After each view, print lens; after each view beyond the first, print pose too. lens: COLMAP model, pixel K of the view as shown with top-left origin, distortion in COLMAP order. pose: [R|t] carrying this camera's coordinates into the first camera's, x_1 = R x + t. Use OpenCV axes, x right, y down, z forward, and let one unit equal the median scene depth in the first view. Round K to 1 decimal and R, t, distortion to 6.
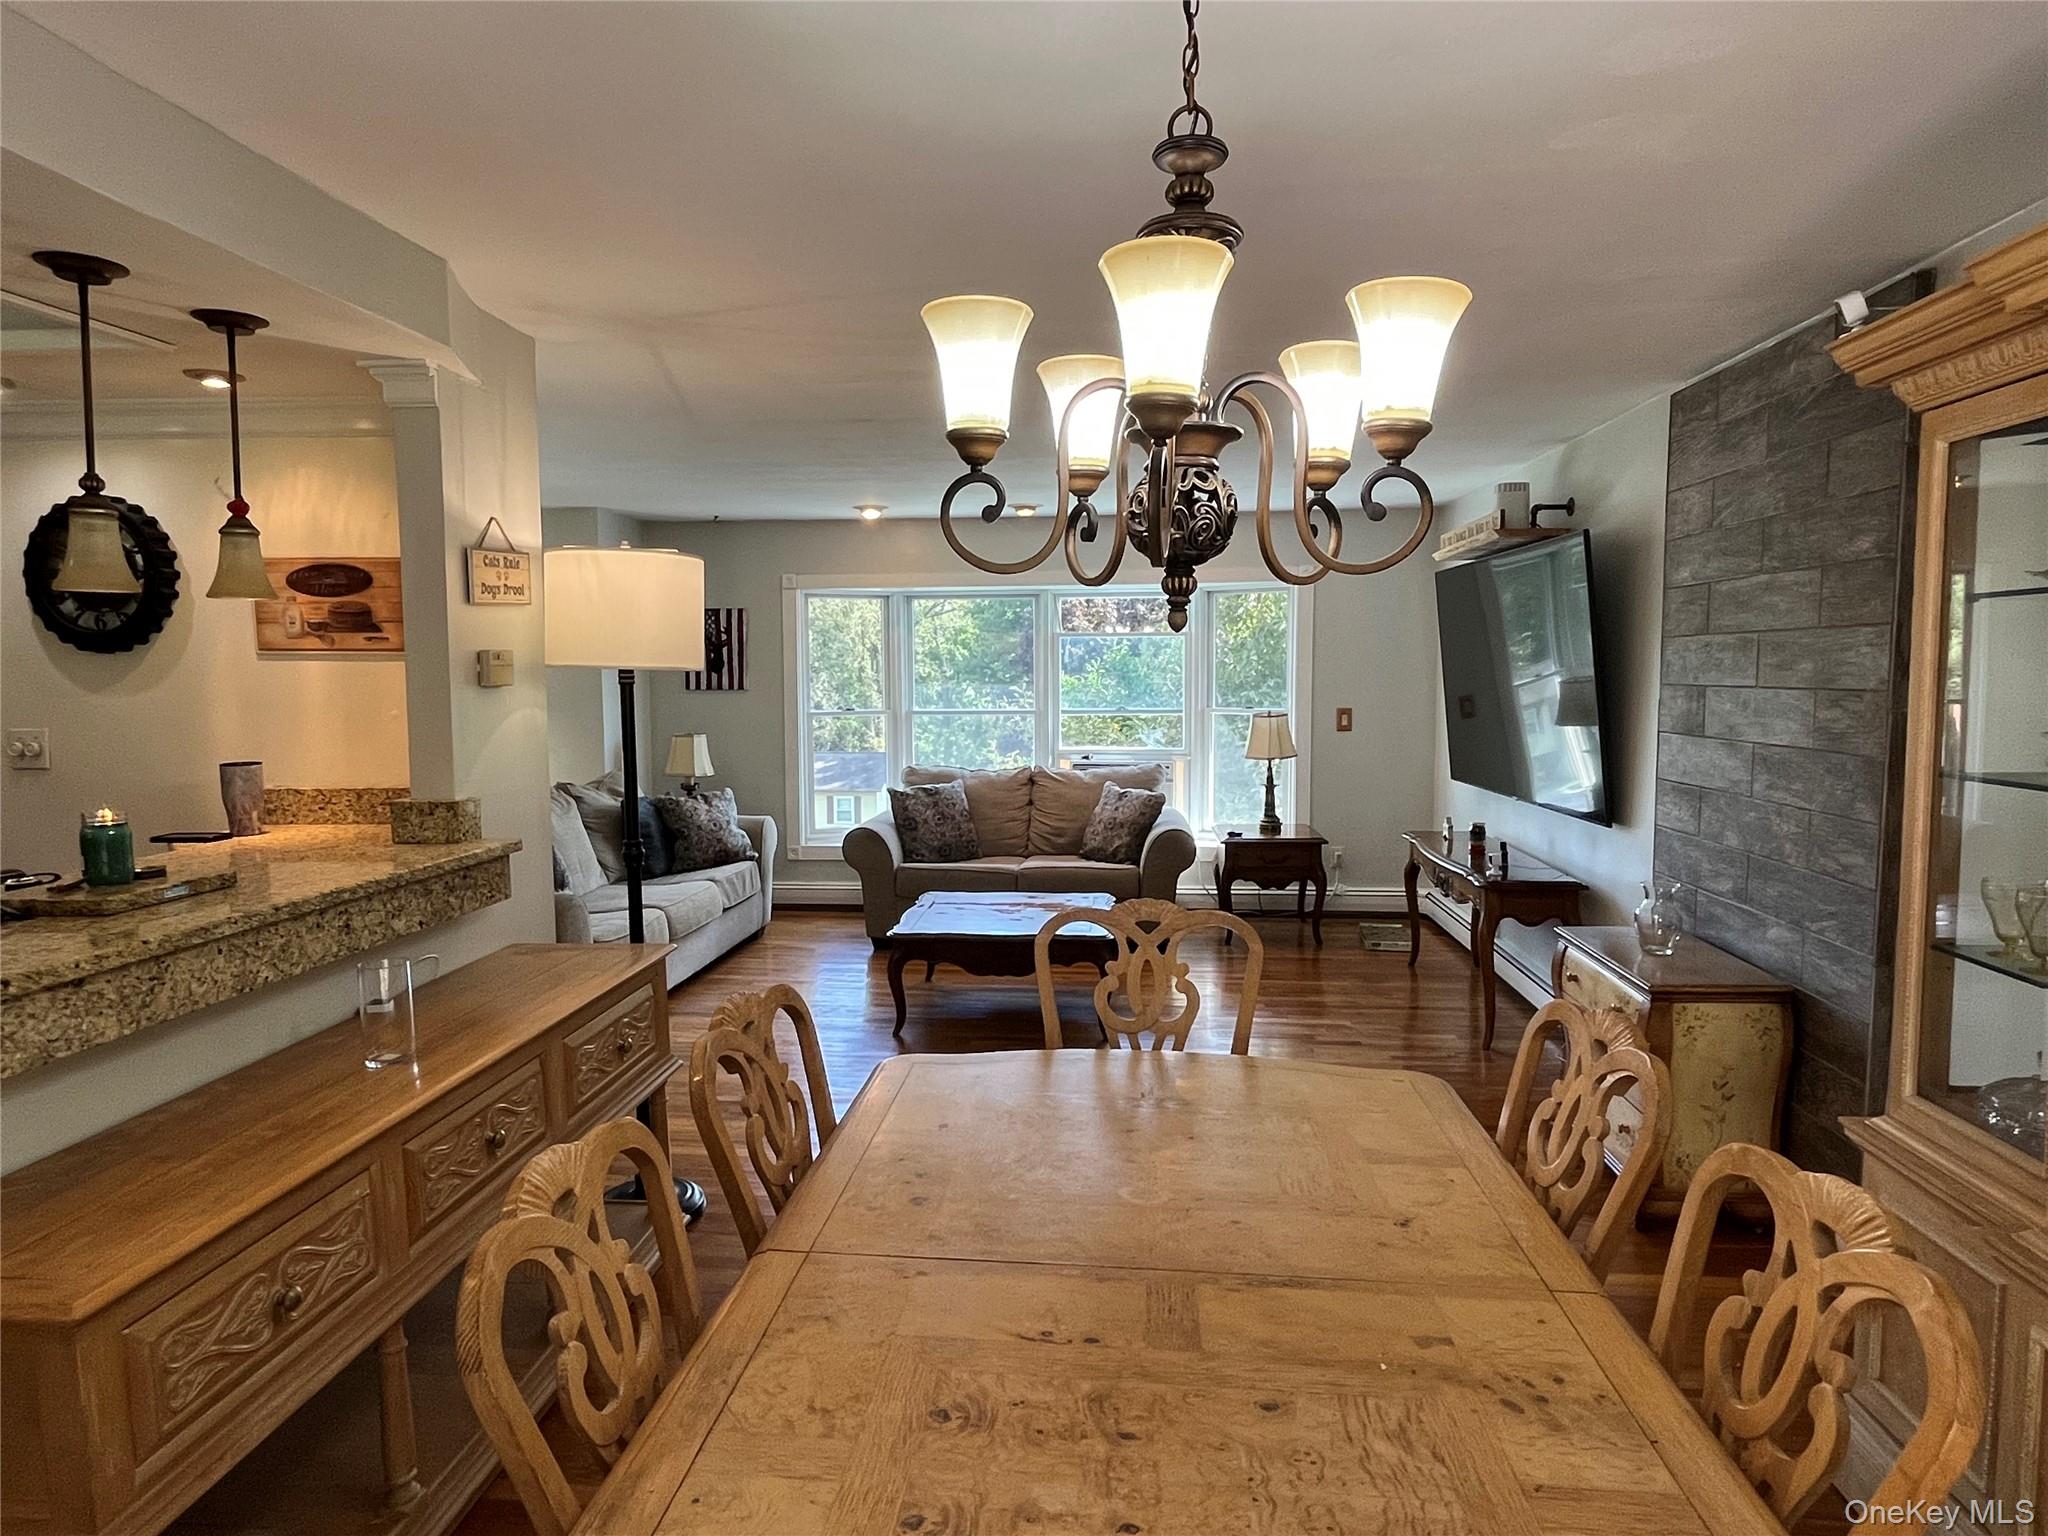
lens RADIAL K [[1194.7, 0, 1024.6], [0, 1194.7, 764.1], [0, 0, 1]] dist [0.010236, 0.000660]
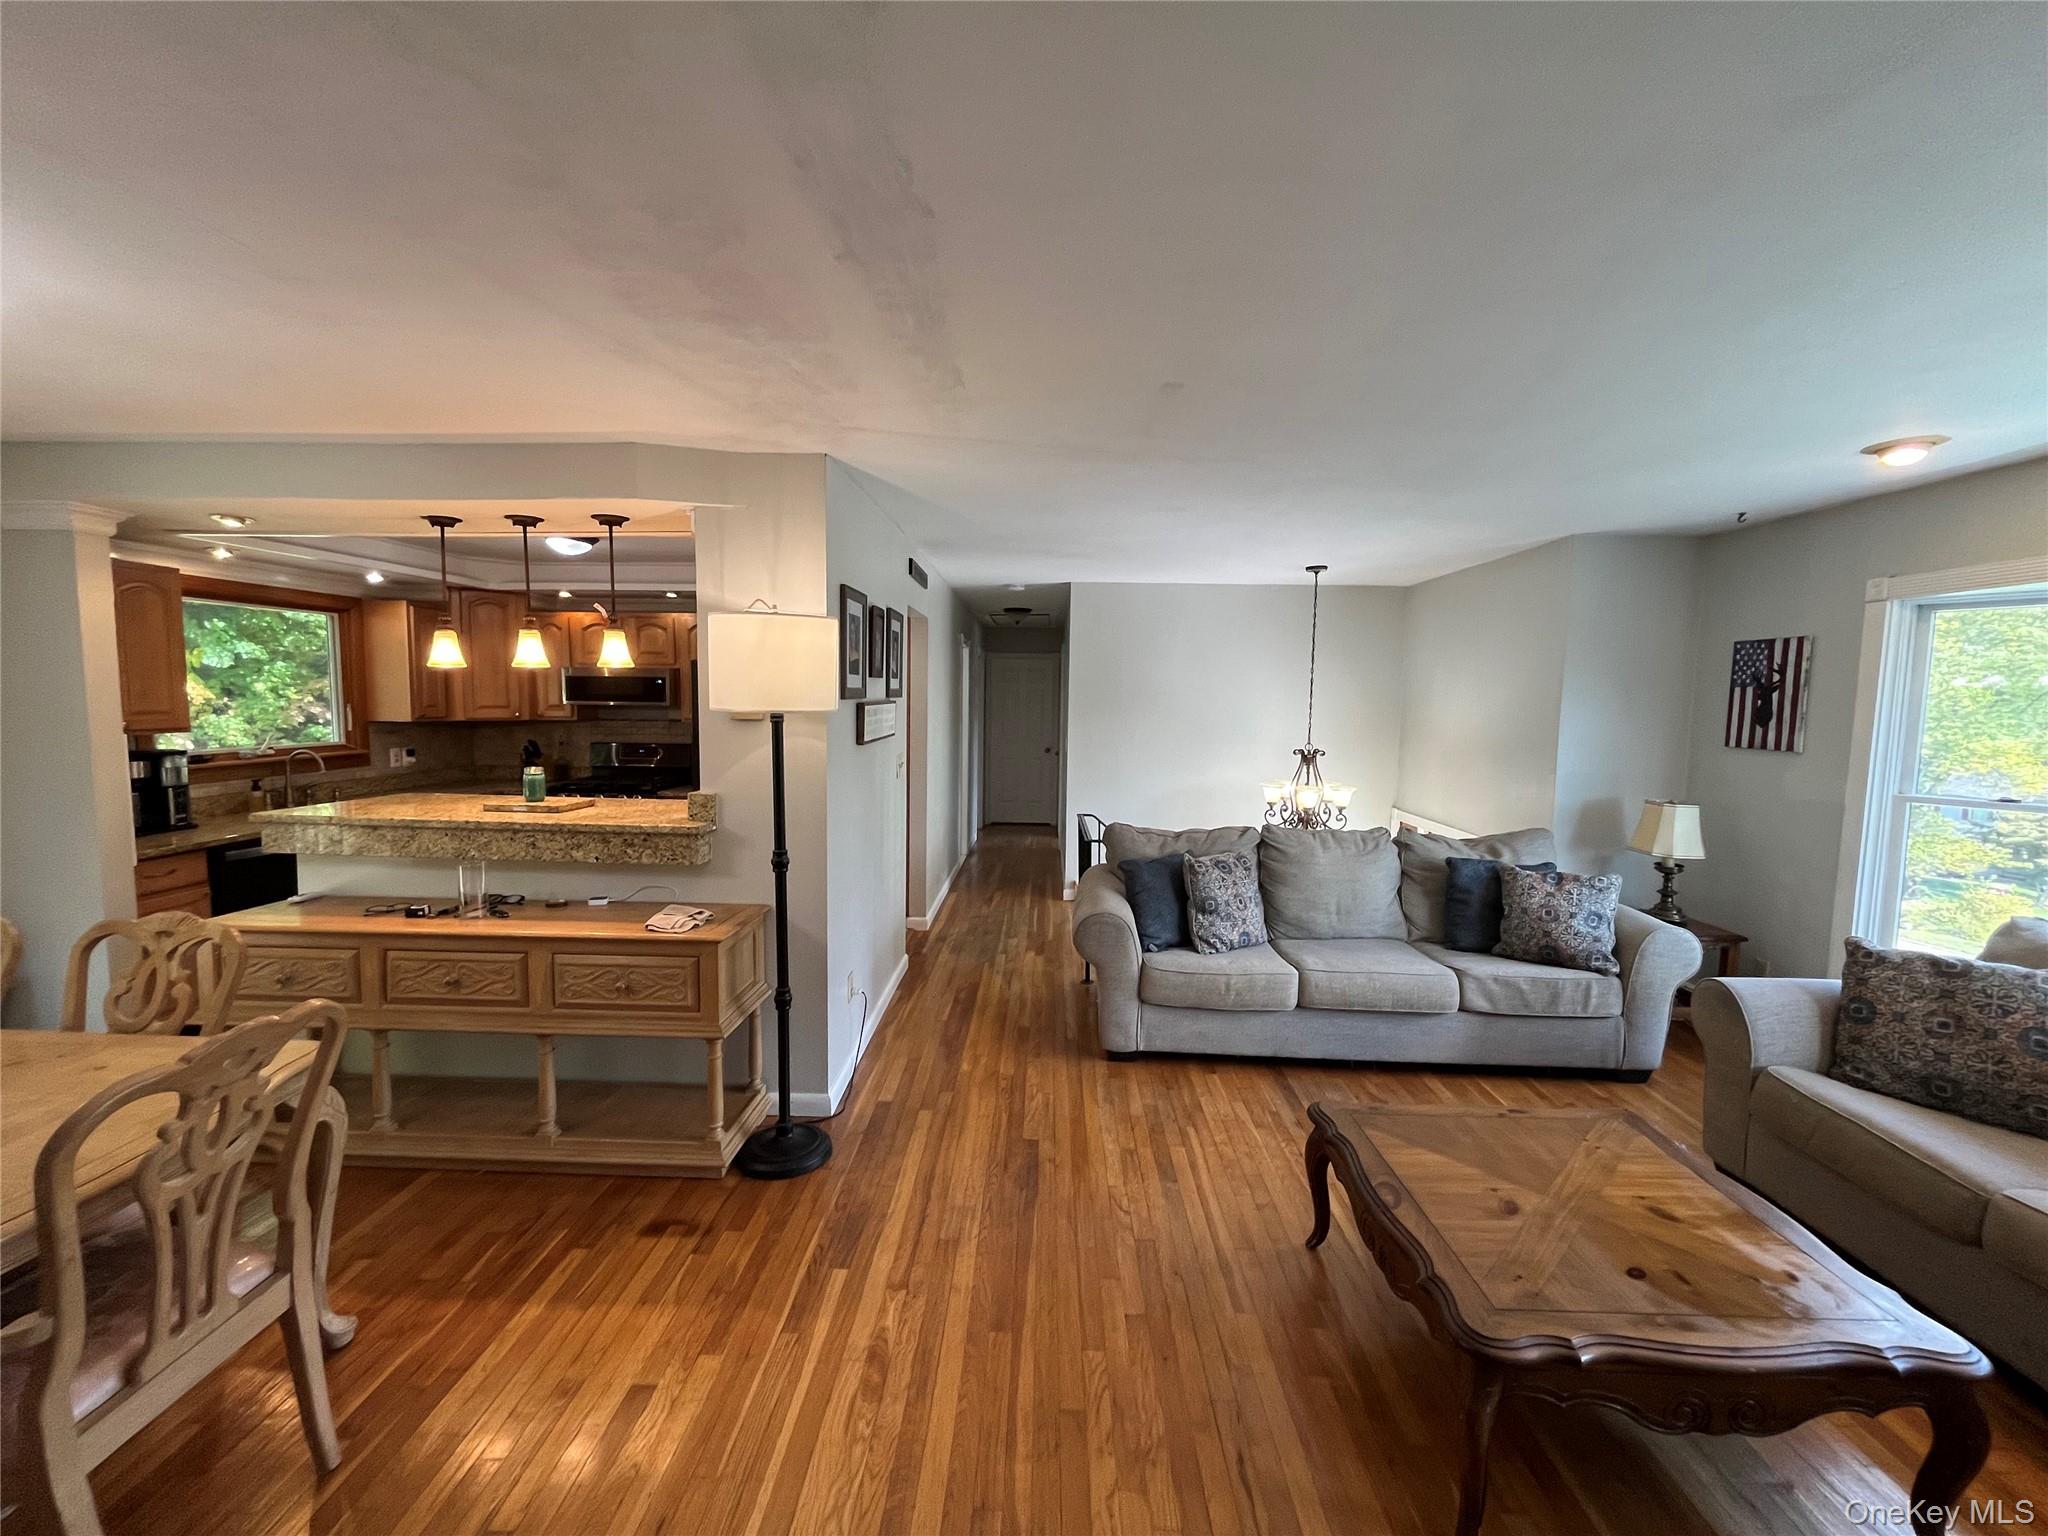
lens RADIAL K [[829.6, 0, 1023.0], [0, 829.6, 768.8], [0, 0, 1]] dist [-0.002749, -0.000383]
pose [[0.055498, 0.092373, -0.994177, 0.249972], [-0.097185, 0.991483, 0.086697, -0.055716], [0.993718, 0.091808, 0.064003, 0.572156]]
